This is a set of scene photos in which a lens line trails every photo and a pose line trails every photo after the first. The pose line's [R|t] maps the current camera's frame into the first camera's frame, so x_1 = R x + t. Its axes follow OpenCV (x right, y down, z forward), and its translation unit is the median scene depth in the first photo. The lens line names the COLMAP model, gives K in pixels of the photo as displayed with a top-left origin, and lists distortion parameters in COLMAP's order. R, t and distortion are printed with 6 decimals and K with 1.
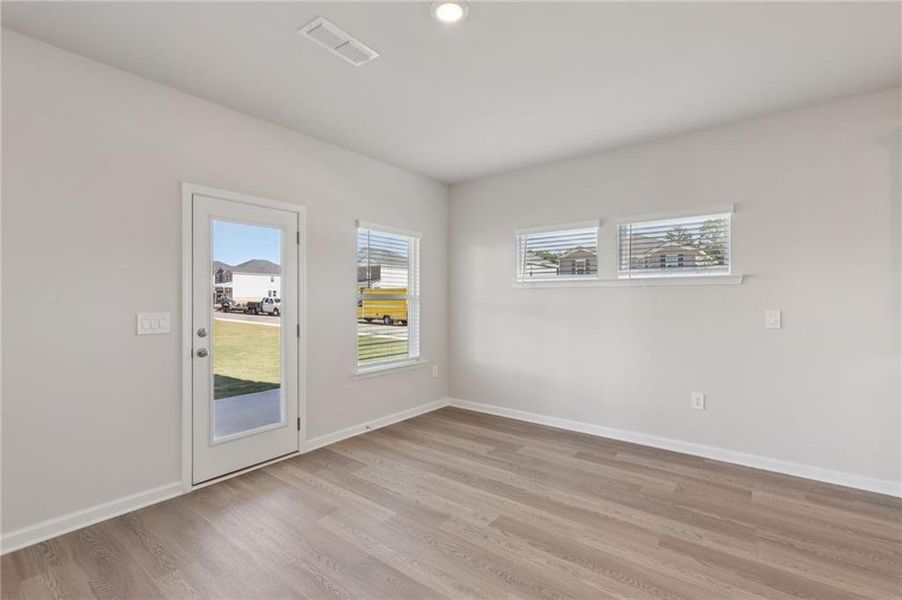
lens RADIAL K [[408.9, 0, 452.1], [0, 408.9, 298.9], [0, 0, 1]] dist [-0.001982, 0.000103]
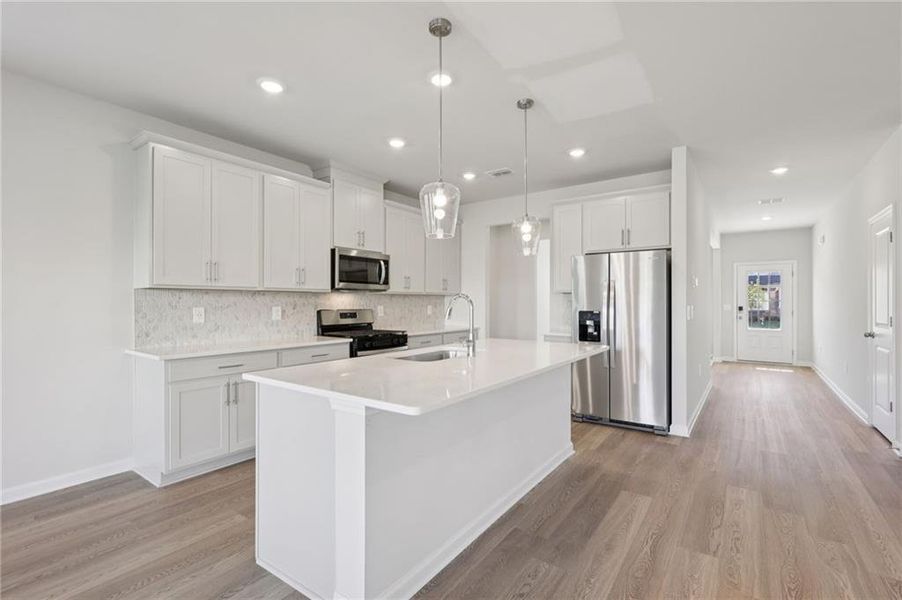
lens RADIAL K [[408.9, 0, 452.1], [0, 408.9, 298.9], [0, 0, 1]] dist [-0.001982, 0.000103]
pose [[-0.033714, 0.008005, 0.999399, -0.055597], [0.000267, 0.999968, -0.008001, 0.018687], [-0.999431, -0.000003, -0.033715, 0.132548]]
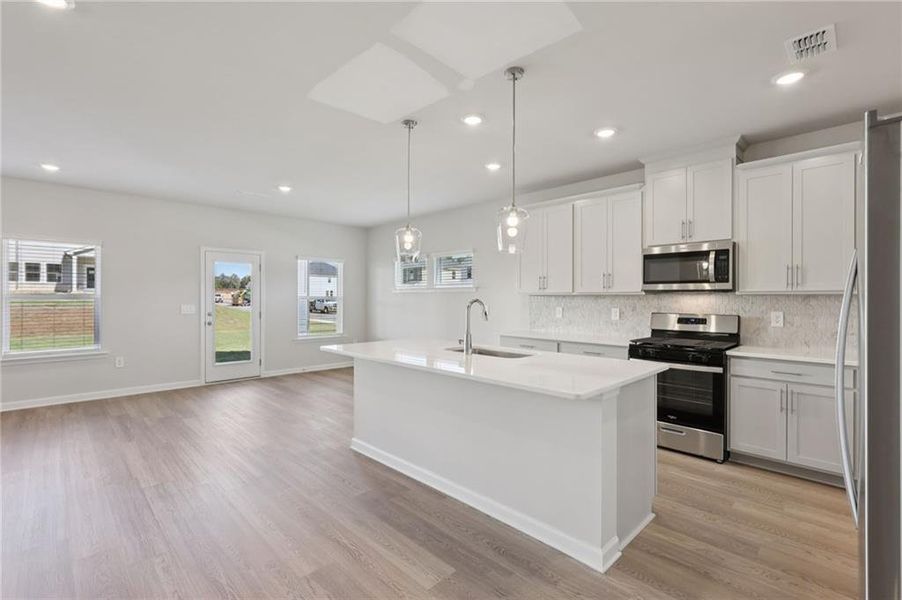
lens RADIAL K [[408.9, 0, 452.1], [0, 408.9, 298.9], [0, 0, 1]] dist [-0.001982, 0.000103]
pose [[0.990331, 0.002268, -0.138708, 1.044834], [-0.002164, 0.999997, 0.000899, -0.004115], [0.138709, -0.000590, 0.990333, -1.057868]]
